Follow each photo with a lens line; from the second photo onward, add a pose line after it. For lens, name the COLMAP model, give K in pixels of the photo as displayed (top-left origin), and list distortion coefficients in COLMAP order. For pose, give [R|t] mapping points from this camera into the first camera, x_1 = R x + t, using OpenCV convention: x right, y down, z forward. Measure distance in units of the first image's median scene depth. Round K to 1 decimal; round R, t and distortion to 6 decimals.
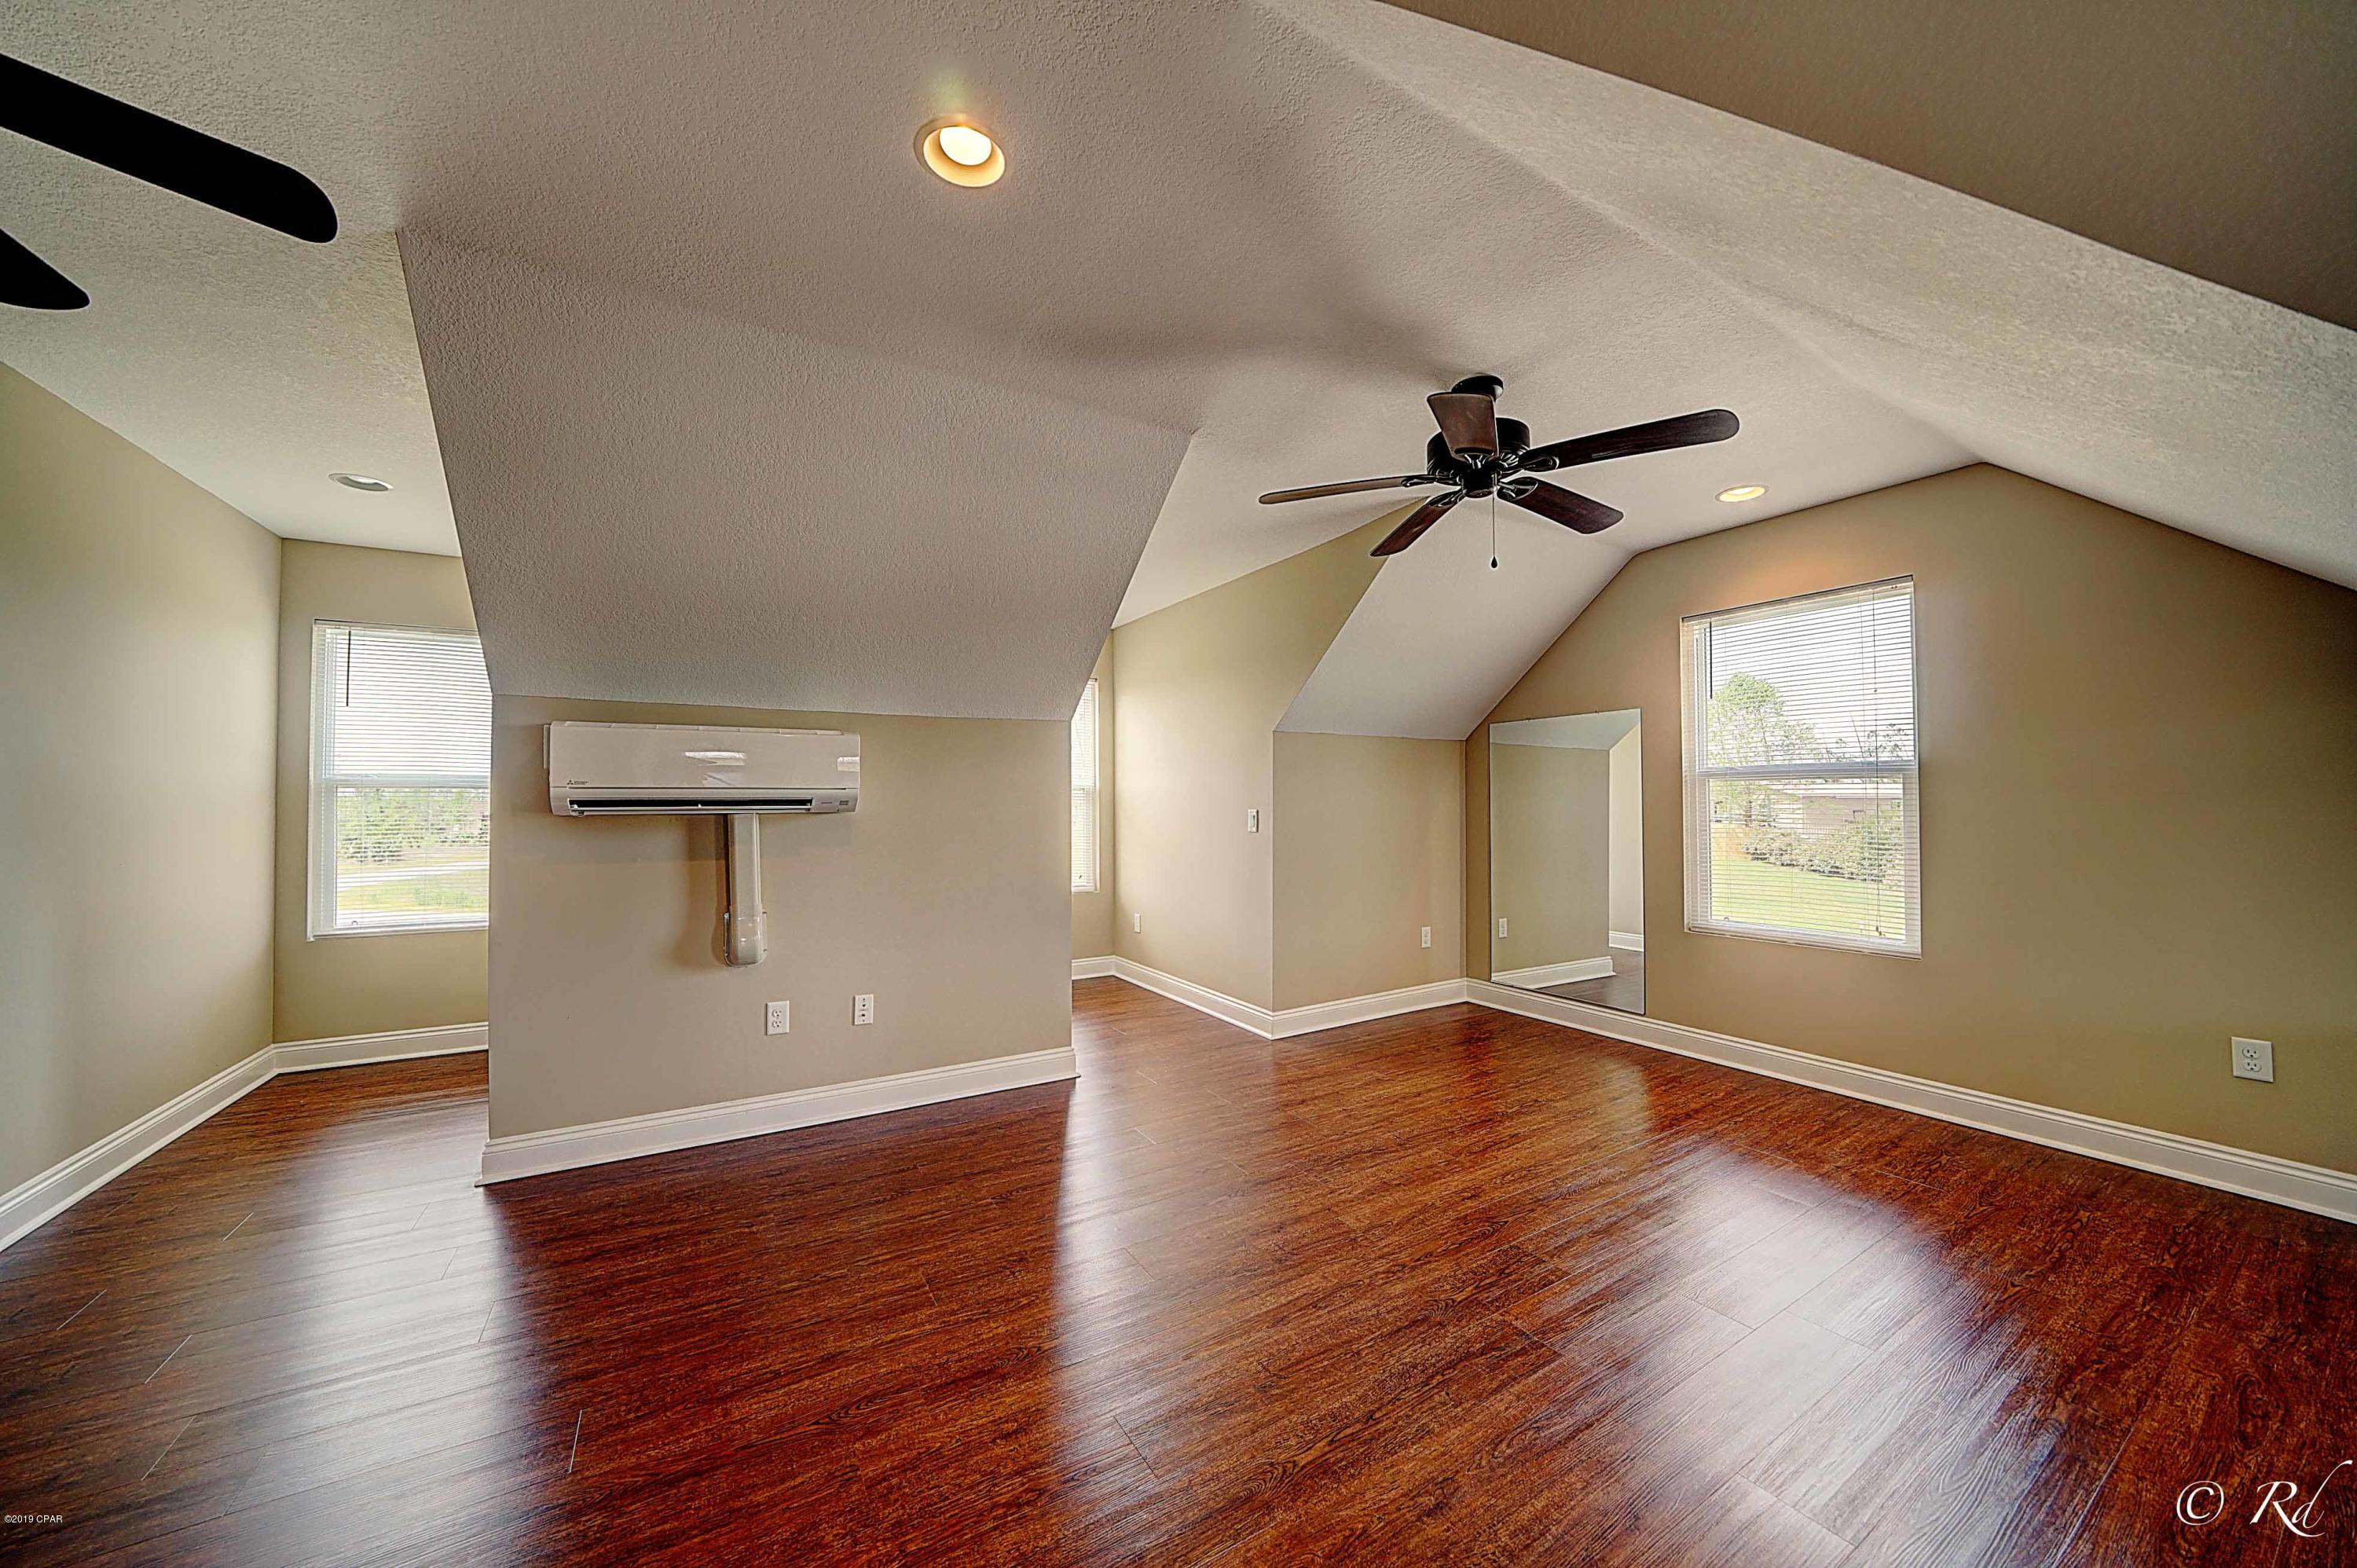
lens RADIAL K [[827.2, 0, 1191.9], [0, 827.2, 785.5], [0, 0, 1]] dist [-0.023352, 0.000203]
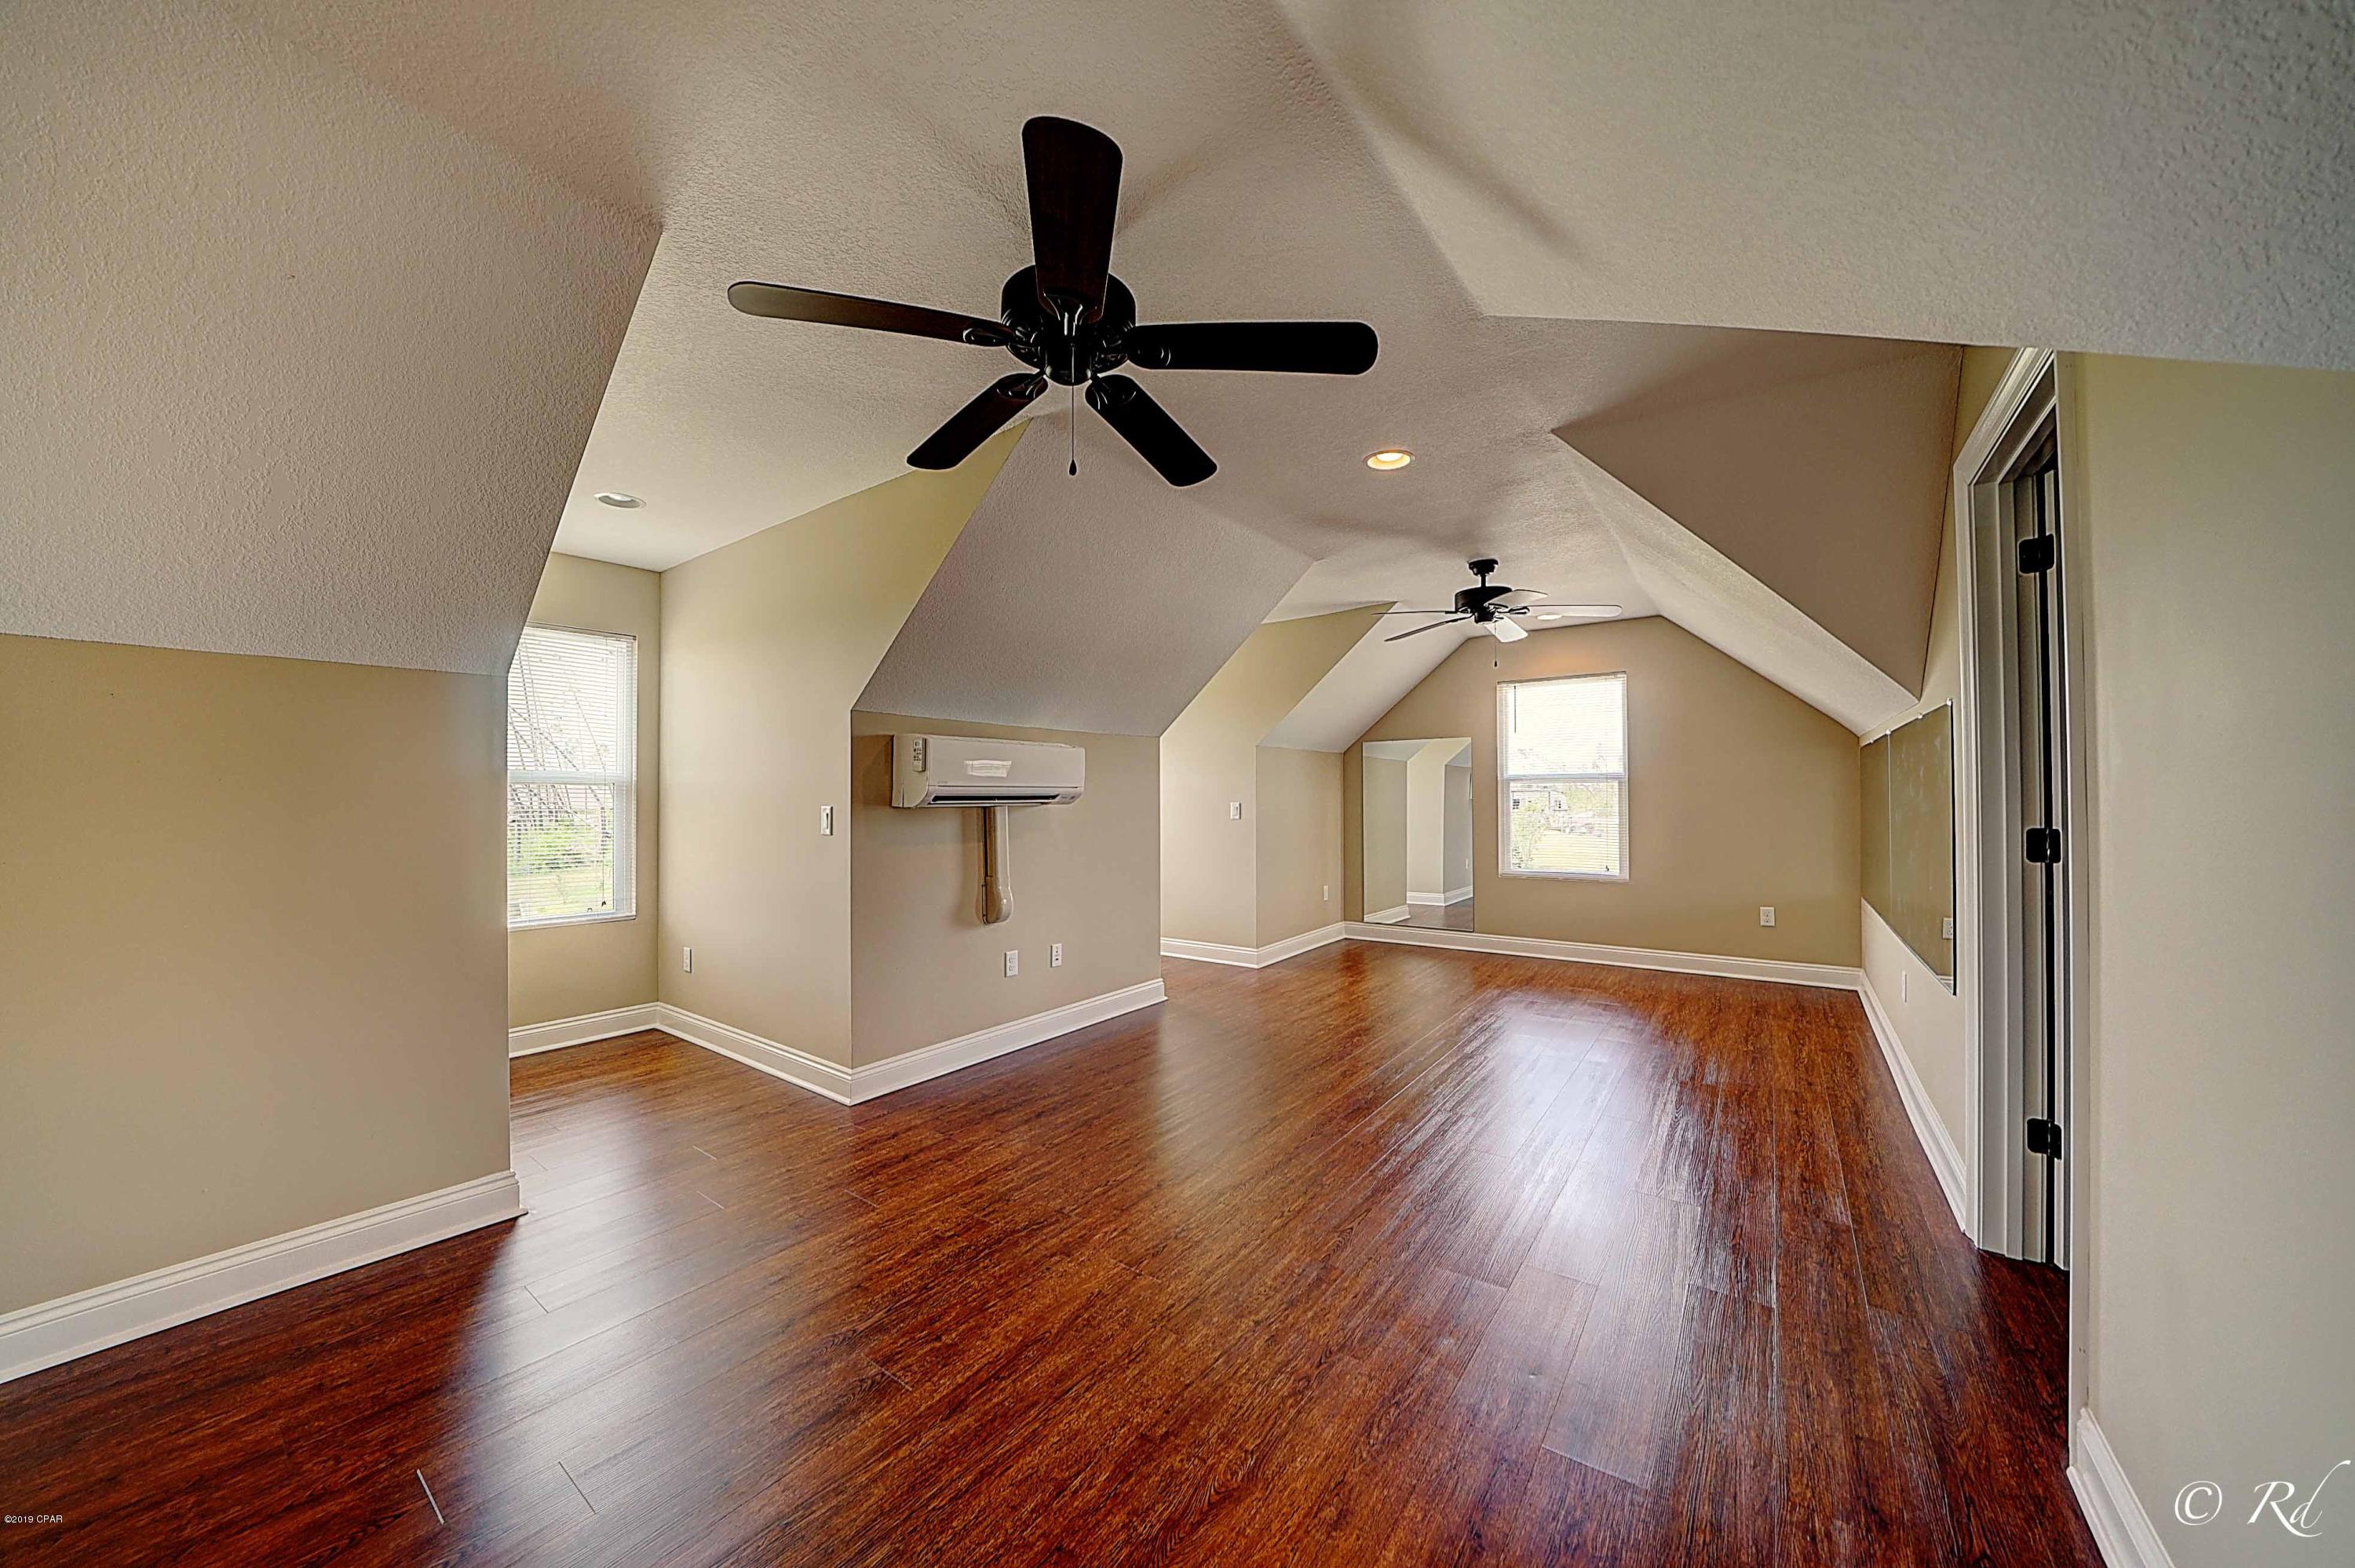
lens RADIAL K [[826.4, 0, 1190.9], [0, 826.4, 785.5], [0, 0, 1]] dist [-0.023352, 0.000203]
pose [[0.916075, 0.004580, 0.400982, -0.678612], [-0.006490, 0.999973, 0.003406, -0.003756], [-0.400955, -0.005723, 0.916080, -0.269962]]
